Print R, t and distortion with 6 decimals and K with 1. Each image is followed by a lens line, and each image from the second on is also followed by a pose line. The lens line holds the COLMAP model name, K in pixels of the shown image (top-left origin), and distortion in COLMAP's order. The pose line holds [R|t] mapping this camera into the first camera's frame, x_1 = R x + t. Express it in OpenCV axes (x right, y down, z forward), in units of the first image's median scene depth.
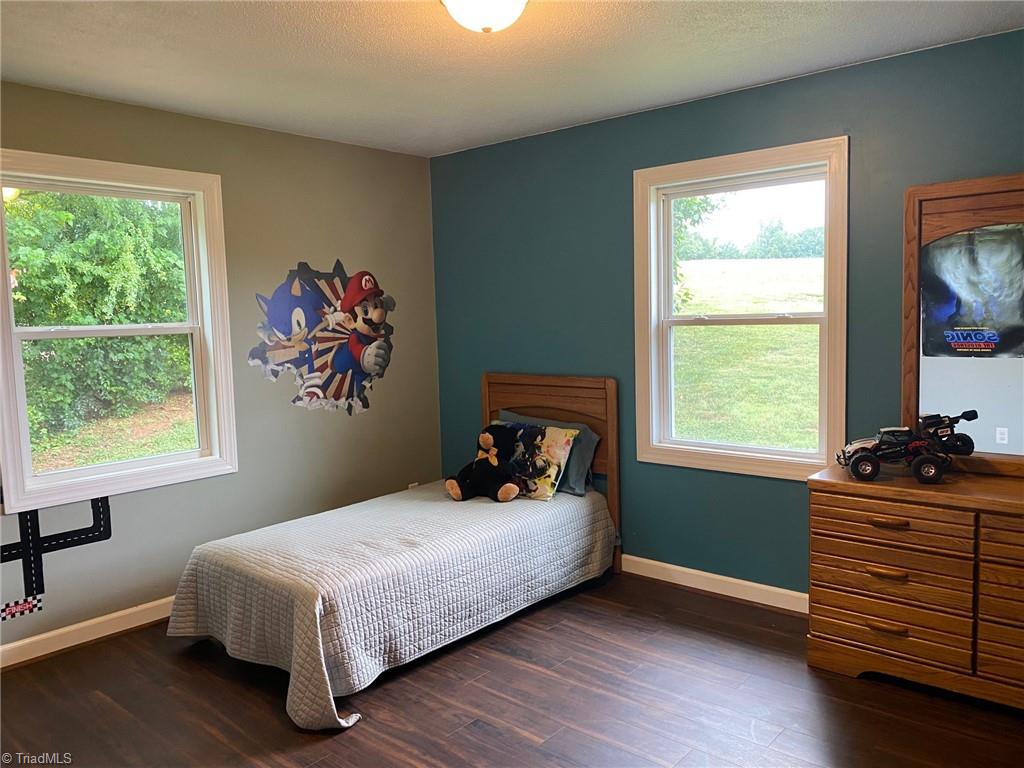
lens RADIAL K [[780.6, 0, 513.0], [0, 780.6, 383.1], [0, 0, 1]] dist [-0.004494, -0.000312]
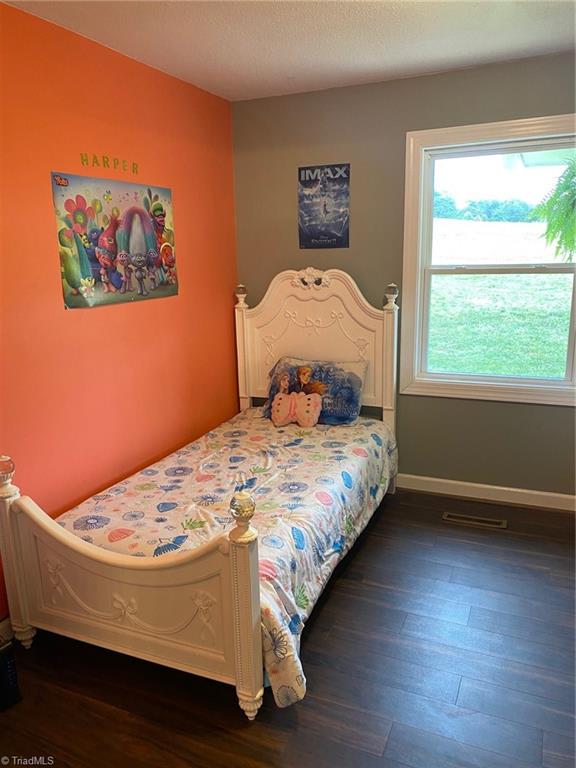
lens RADIAL K [[585.4, 0, 287.3], [0, 585.4, 383.0], [0, 0, 1]] dist [-0.004494, -0.000312]
pose [[0.960479, -0.049881, 0.273847, -0.248570], [0.020779, 0.993916, 0.108160, -0.012502], [-0.277576, -0.098195, 0.955672, 0.217934]]
